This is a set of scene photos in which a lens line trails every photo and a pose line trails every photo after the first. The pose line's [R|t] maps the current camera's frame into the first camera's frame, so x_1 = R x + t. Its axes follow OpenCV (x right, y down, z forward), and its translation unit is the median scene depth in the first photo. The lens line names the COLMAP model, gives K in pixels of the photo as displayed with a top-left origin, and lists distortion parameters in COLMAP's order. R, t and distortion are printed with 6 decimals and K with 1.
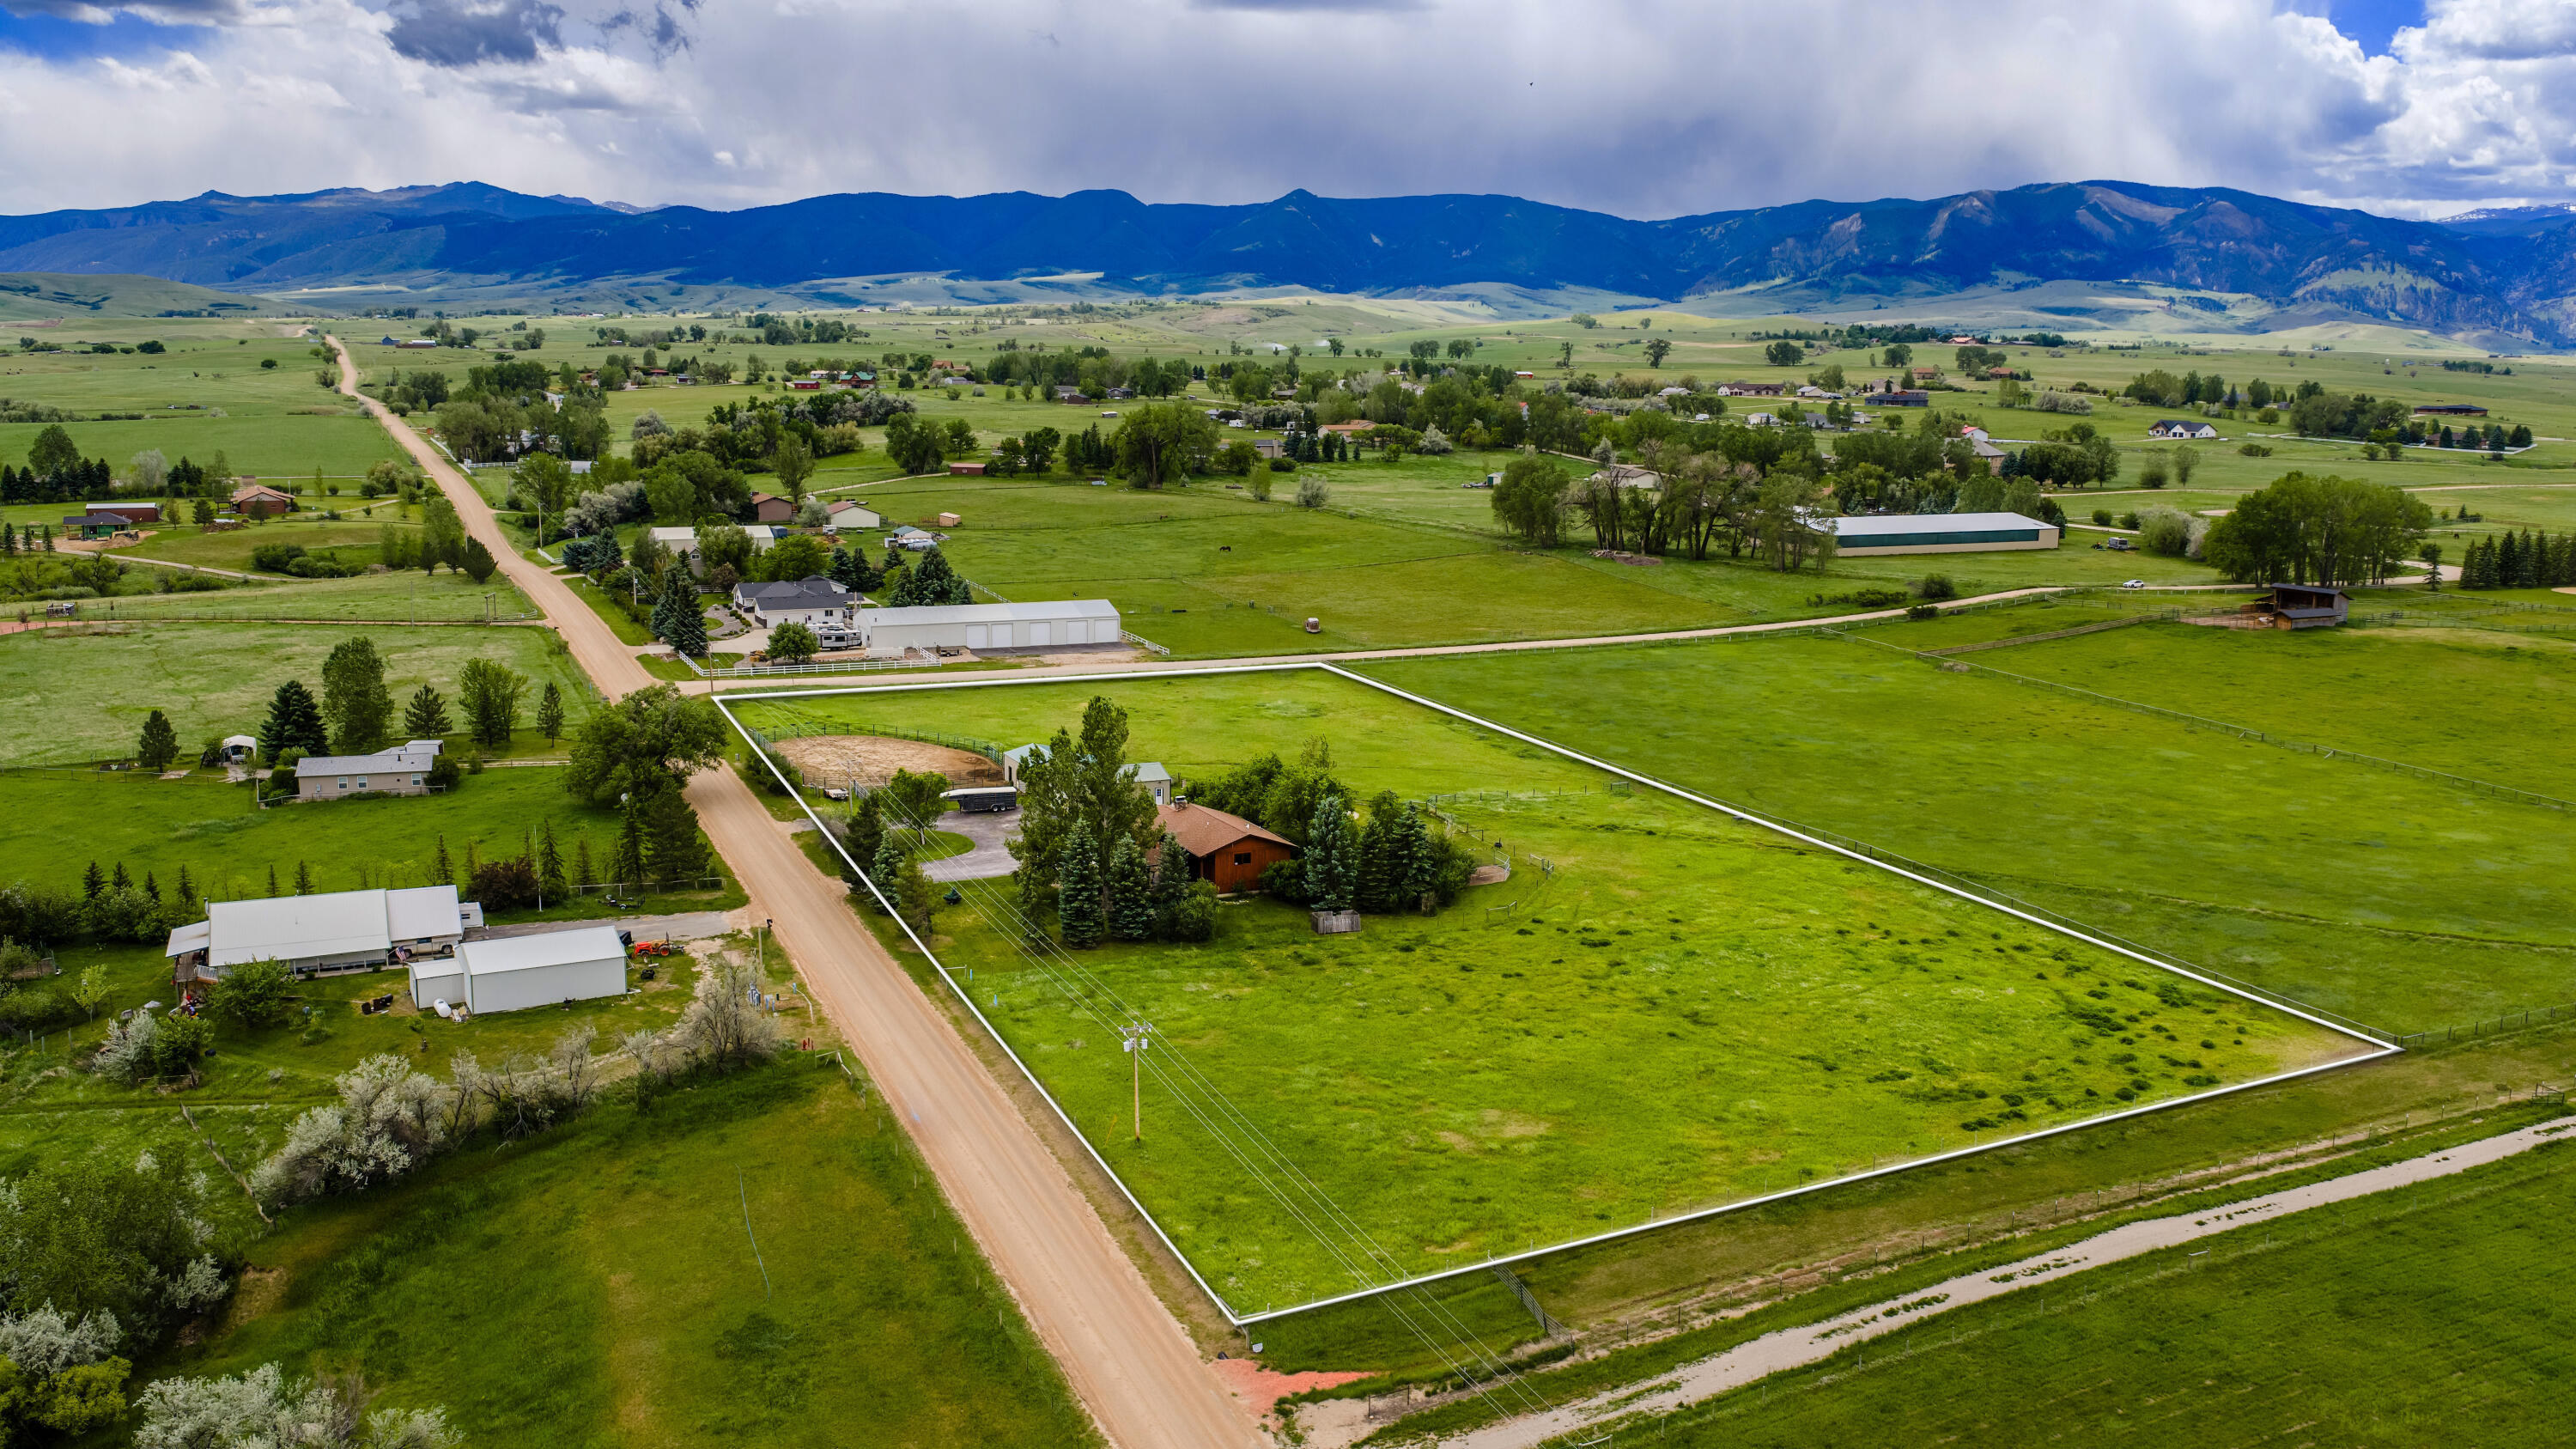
lens RADIAL K [[2146.3, 0, 1284.6], [0, 2146.3, 741.1], [0, 0, 1]] dist [0.021365, -0.027158]
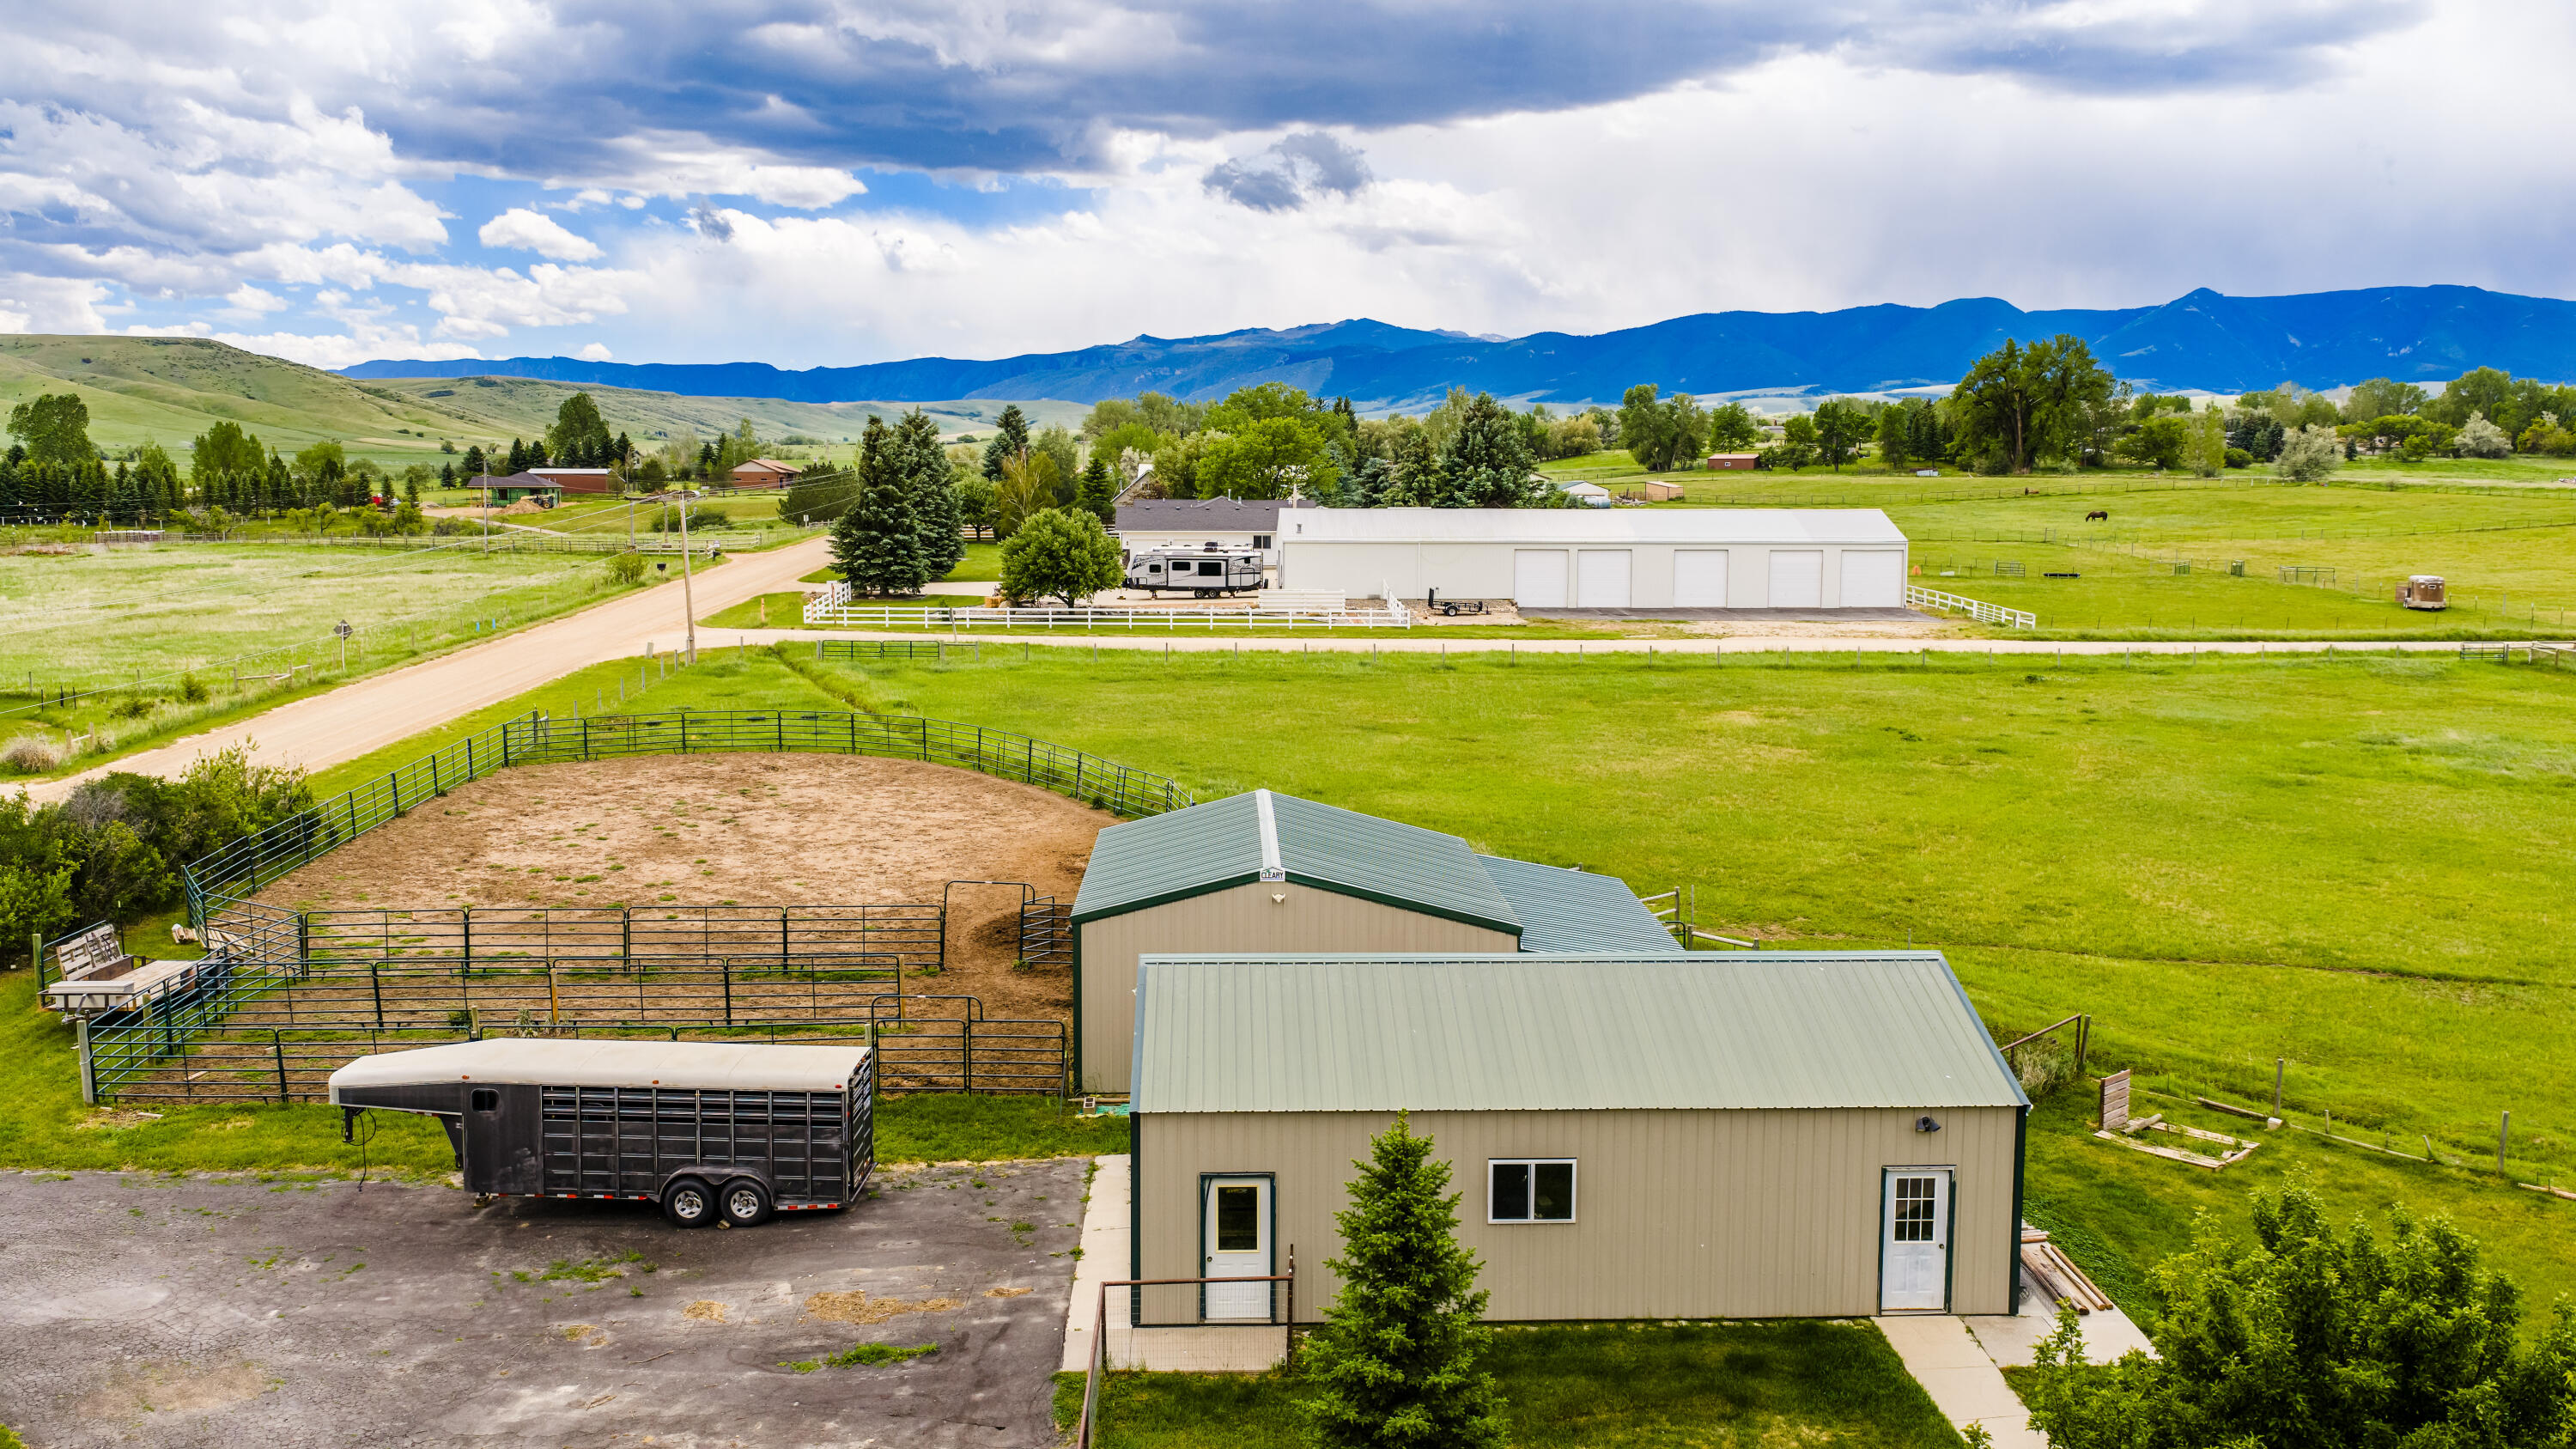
lens RADIAL K [[2141.1, 0, 1287.8], [0, 2141.1, 709.4], [0, 0, 1]] dist [0.028218, -0.042086]
pose [[0.925145, 0.034040, -0.378085, -0.017968], [-0.060880, 0.996384, -0.059263, 0.002083], [0.374701, 0.077845, 0.923872, 0.337304]]
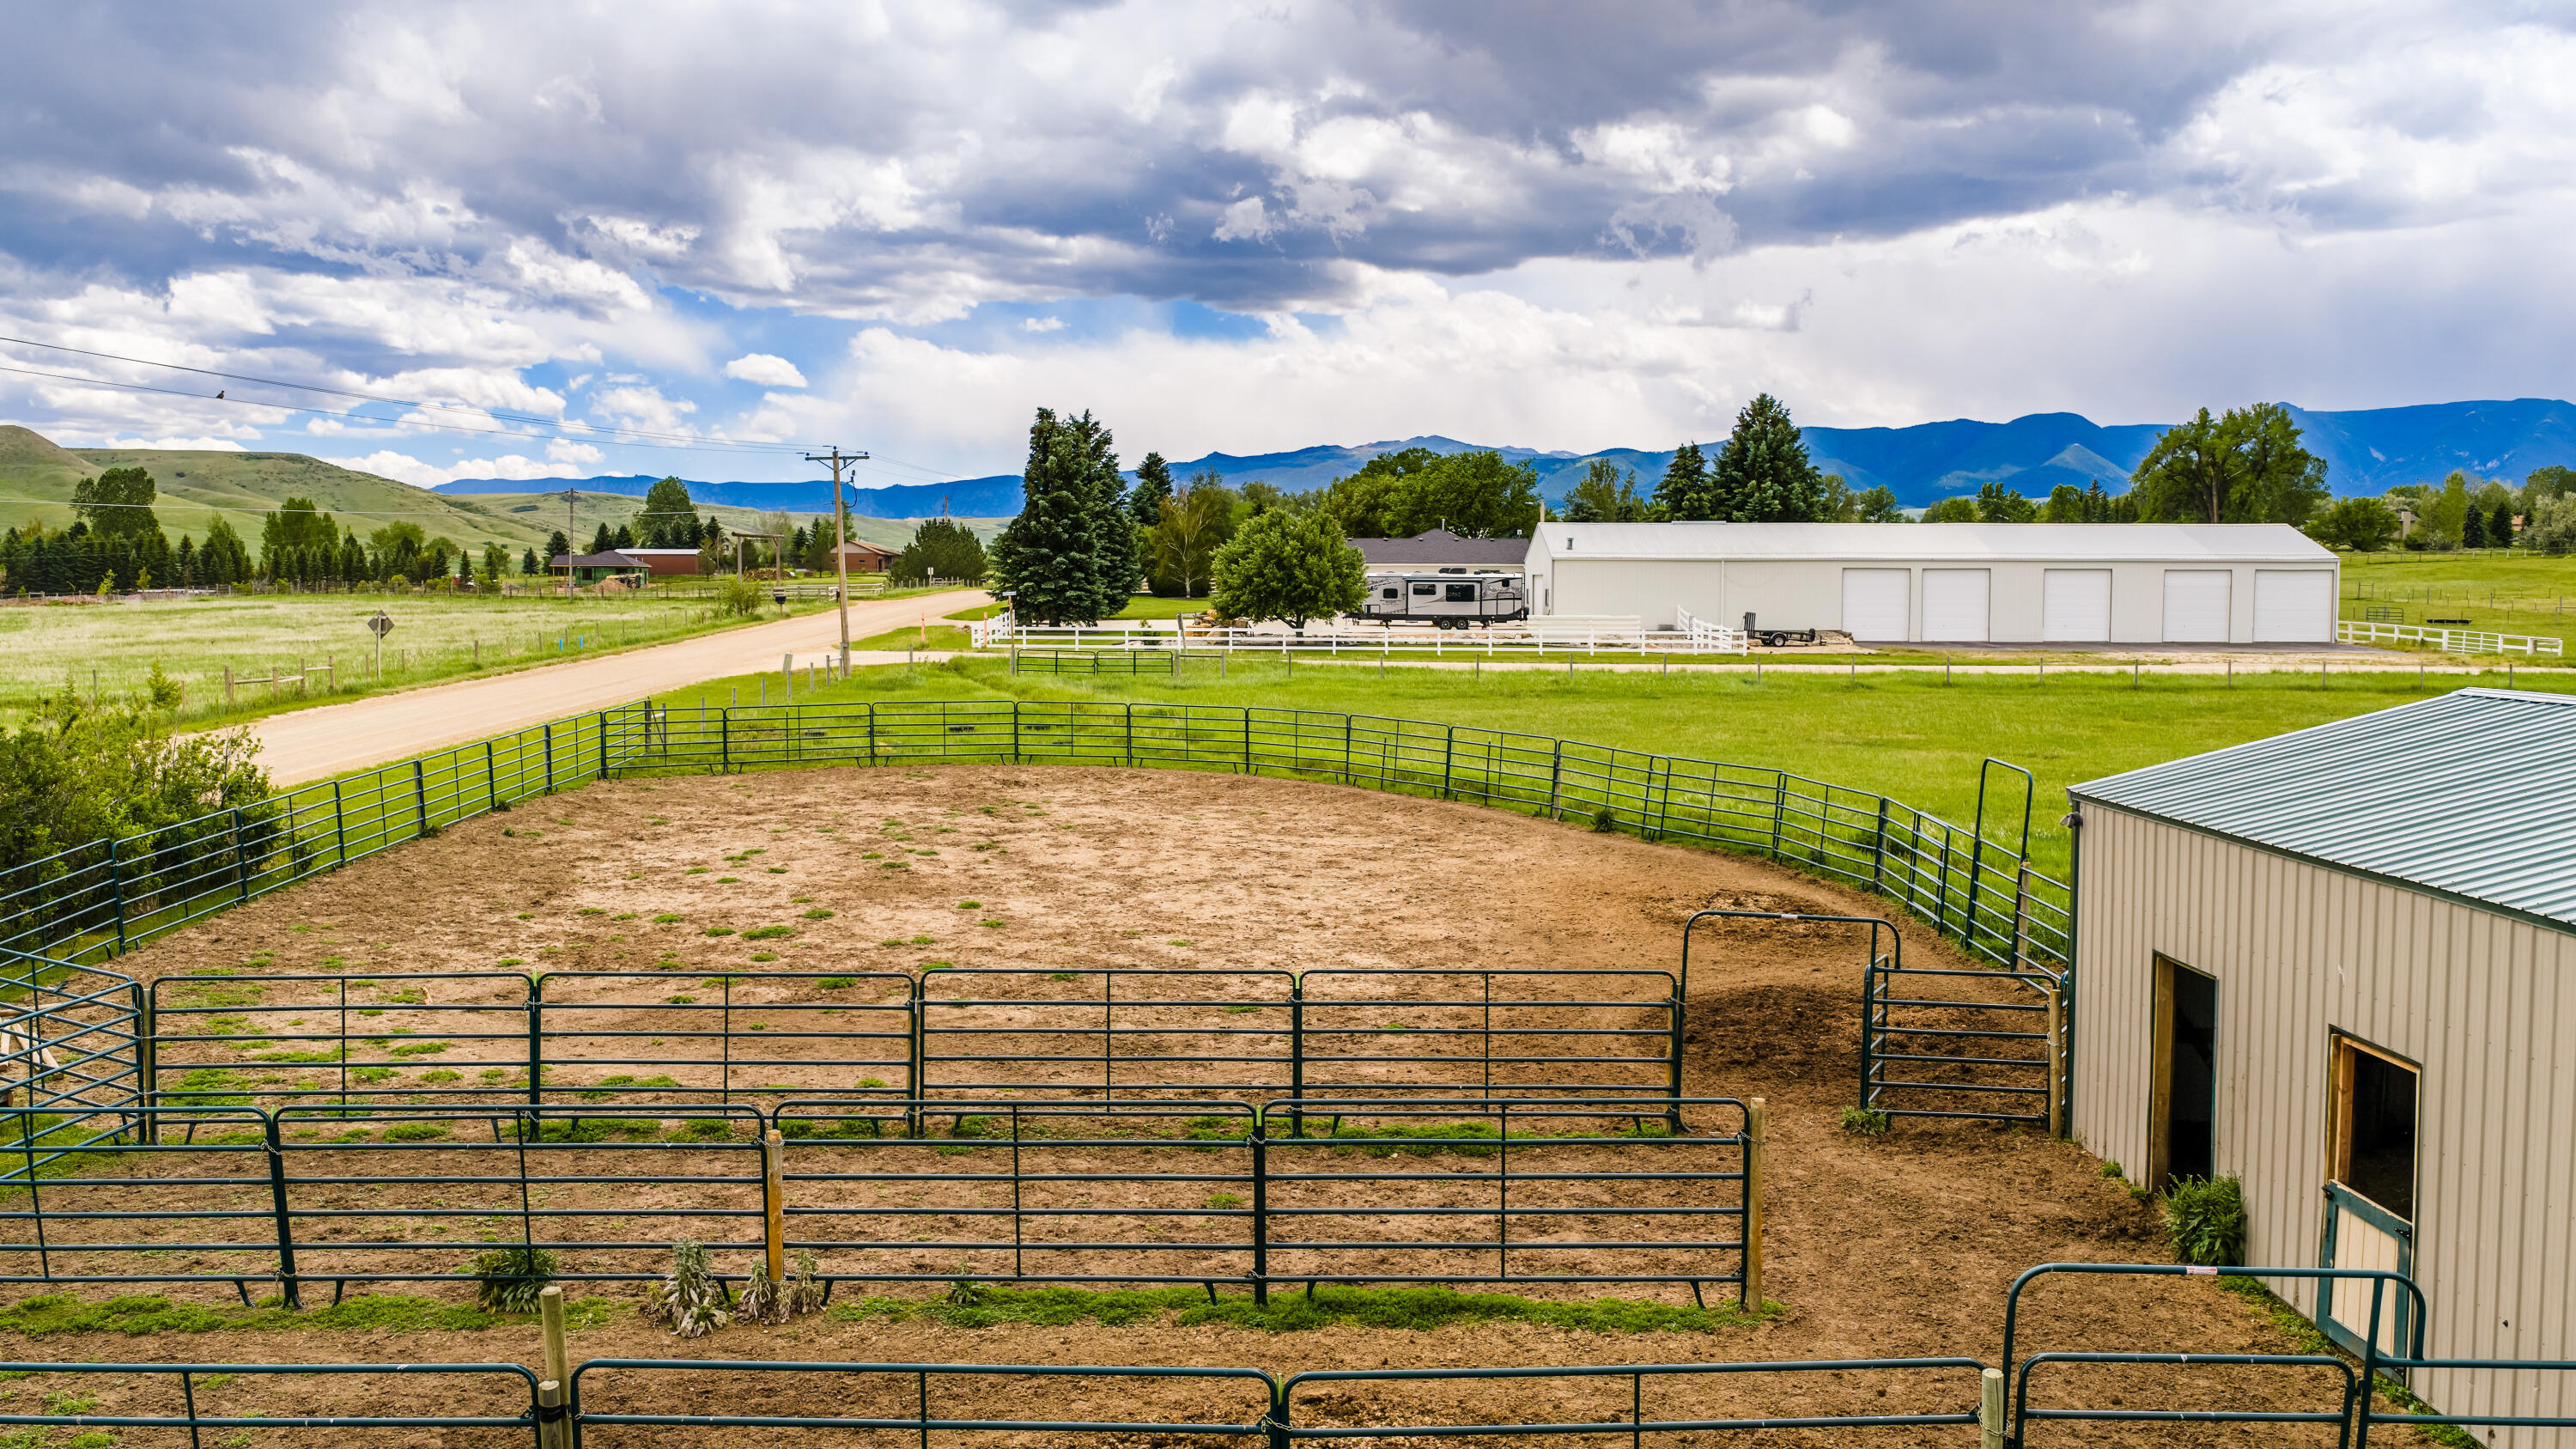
lens RADIAL K [[2141.1, 0, 1291.8], [0, 2141.1, 704.3], [0, 0, 1]] dist [0.028218, -0.042086]
pose [[0.913129, 0.014155, -0.407424, -0.050736], [-0.065874, 0.991387, -0.113195, 0.005341], [0.402313, 0.130200, 0.906197, 0.372904]]
